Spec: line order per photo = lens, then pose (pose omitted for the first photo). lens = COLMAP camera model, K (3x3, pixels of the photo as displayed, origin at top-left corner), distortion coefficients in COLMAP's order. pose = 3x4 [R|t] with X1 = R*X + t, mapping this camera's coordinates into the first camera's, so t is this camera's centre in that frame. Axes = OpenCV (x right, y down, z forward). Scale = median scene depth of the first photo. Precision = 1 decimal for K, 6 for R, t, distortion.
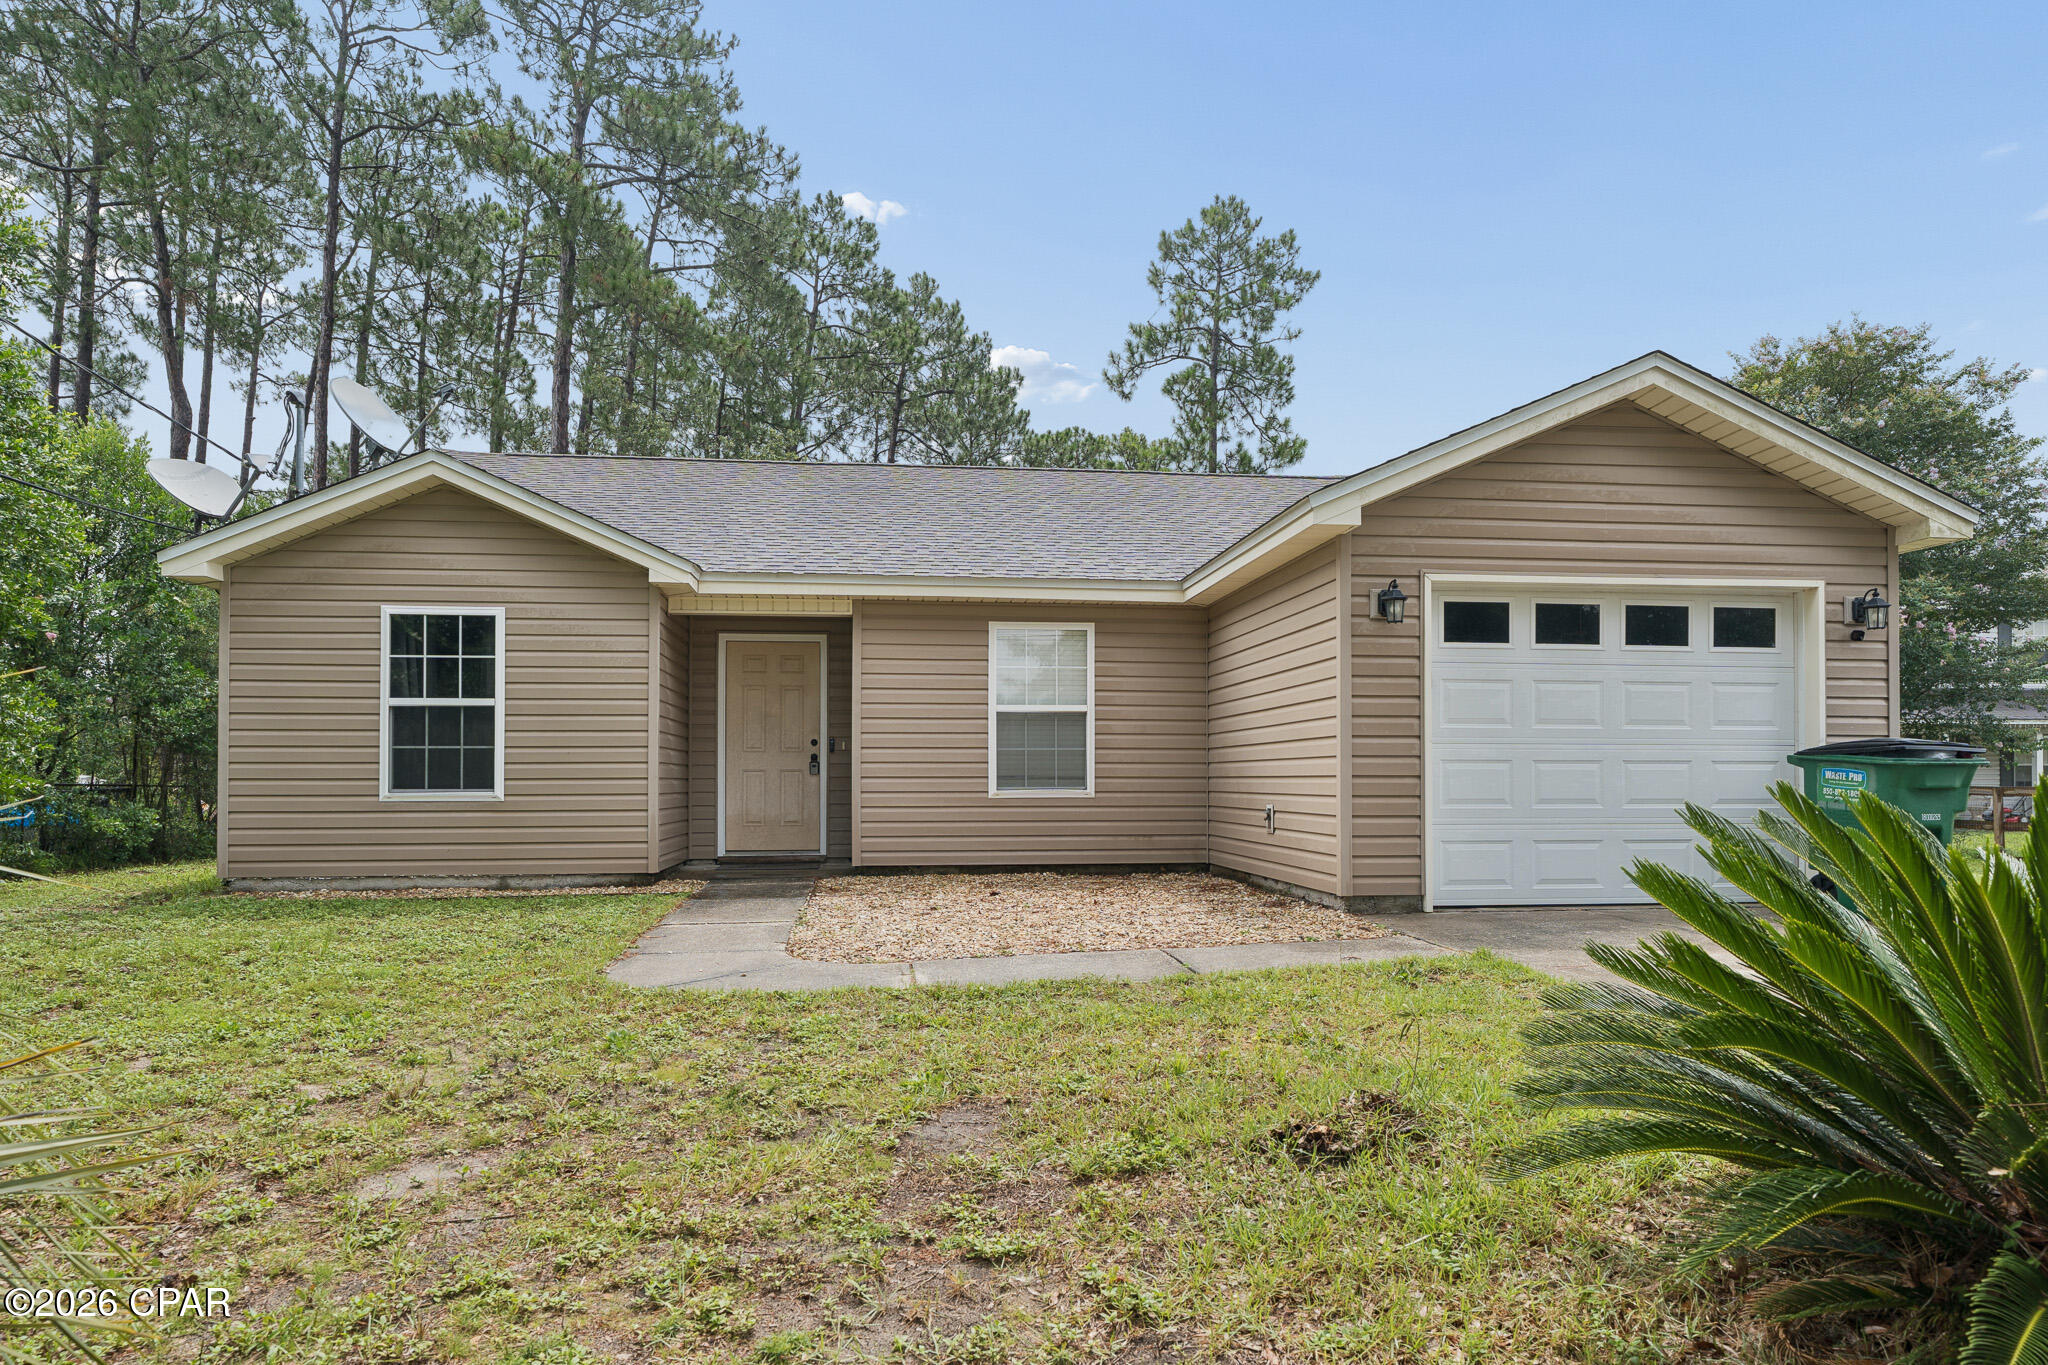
lens RADIAL K [[1504.5, 0, 1024.0], [0, 1504.5, 682.5], [0, 0, 1]] dist [0.053085, -0.001225]
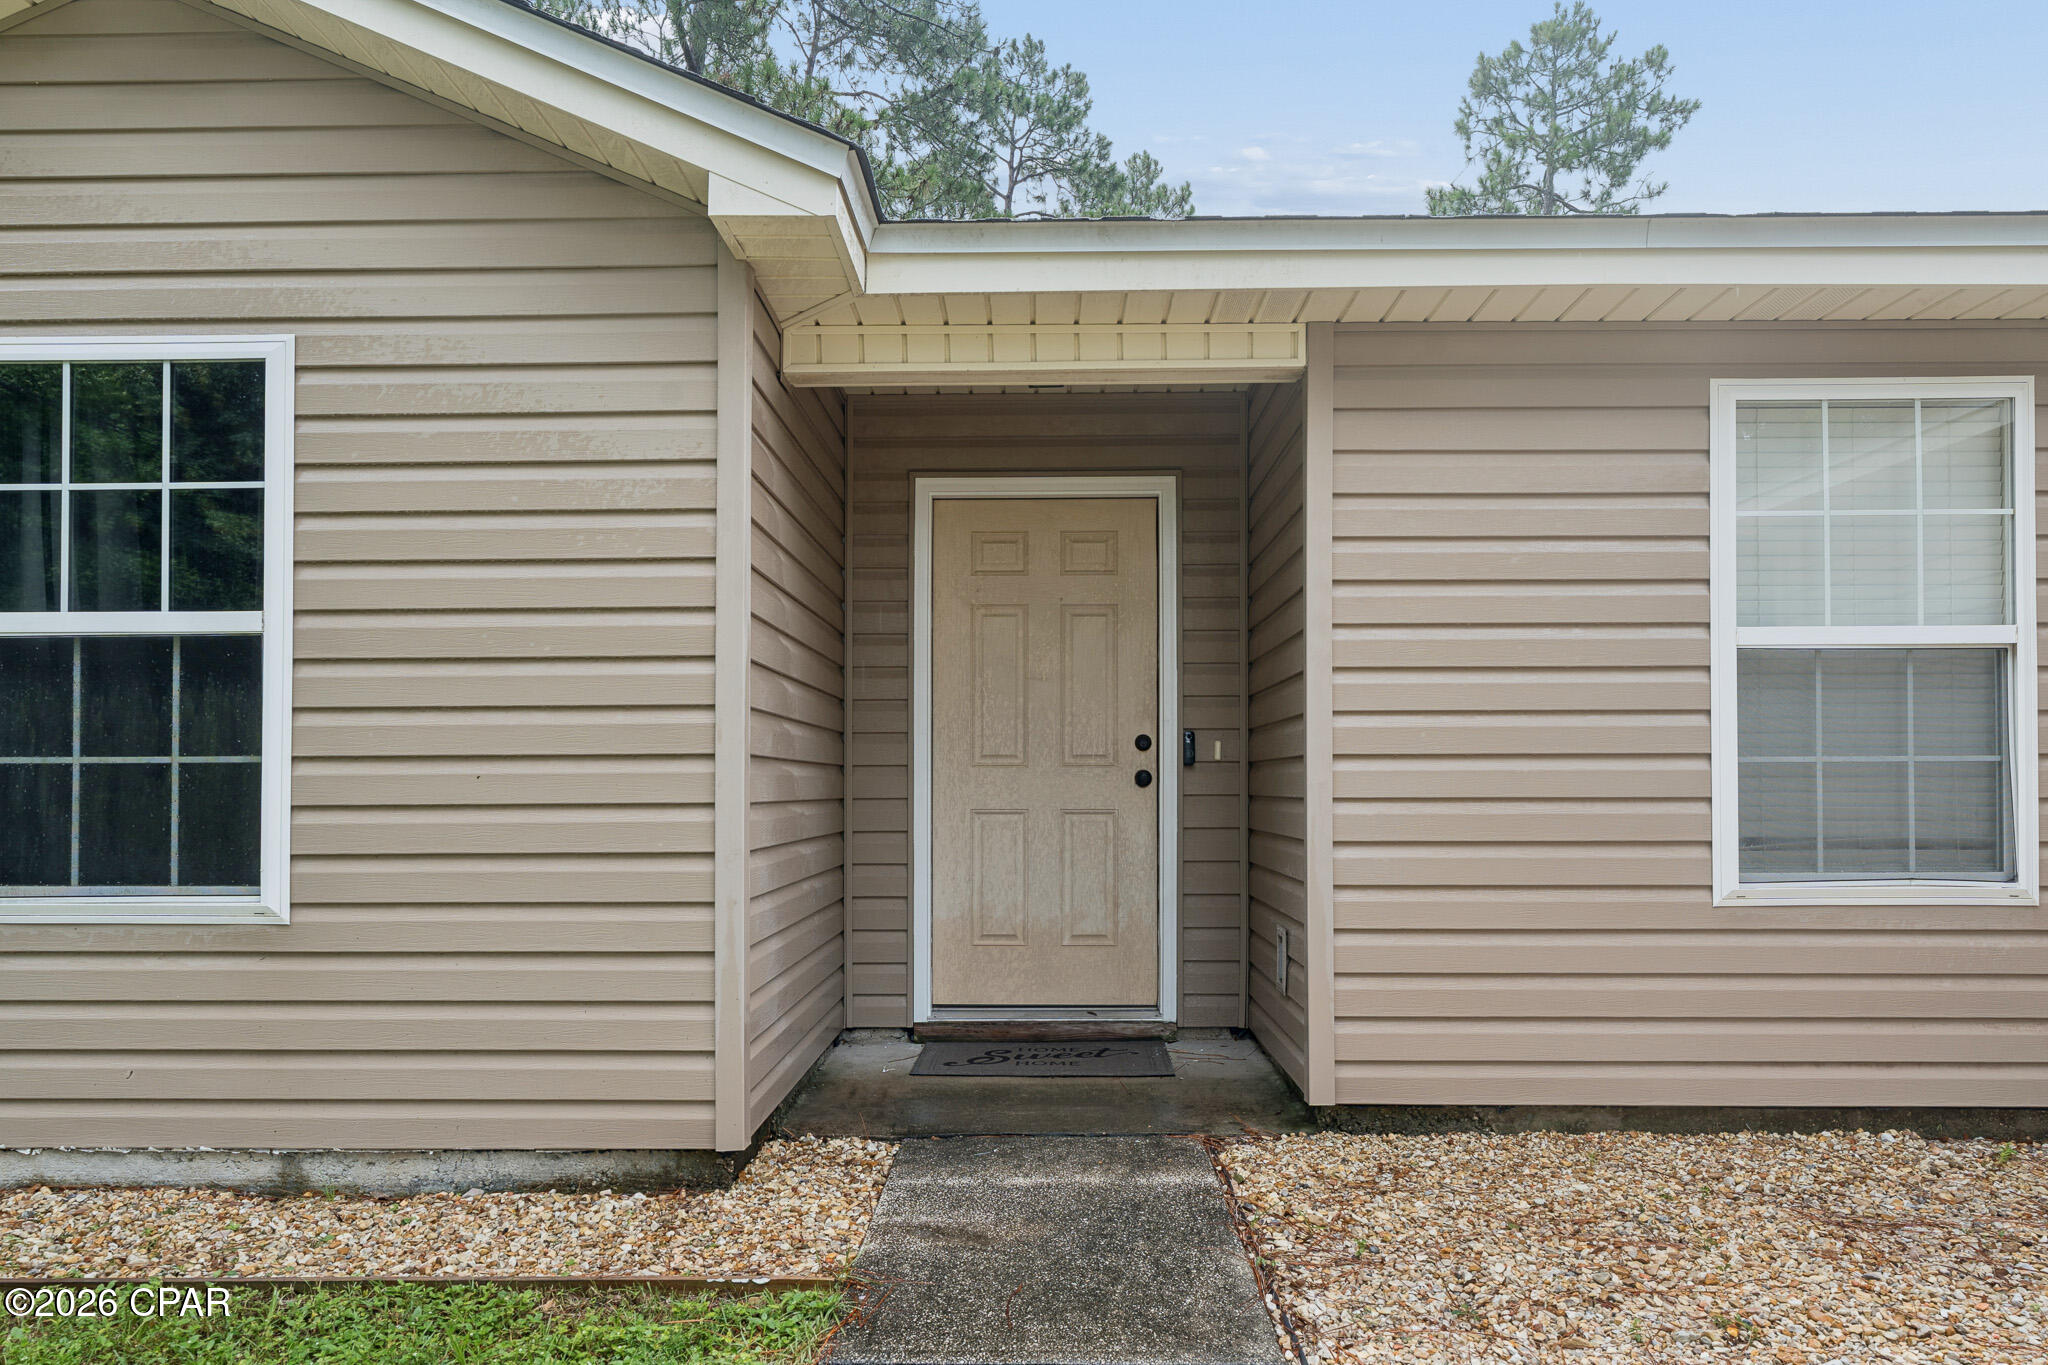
lens RADIAL K [[1504.5, 0, 1024.0], [0, 1504.5, 682.5], [0, 0, 1]] dist [0.053085, -0.001225]
pose [[0.994180, -0.009659, -0.107294, -0.134538], [0.009037, 0.999939, -0.006283, 0.026765], [0.107348, 0.005276, 0.994208, 0.620787]]
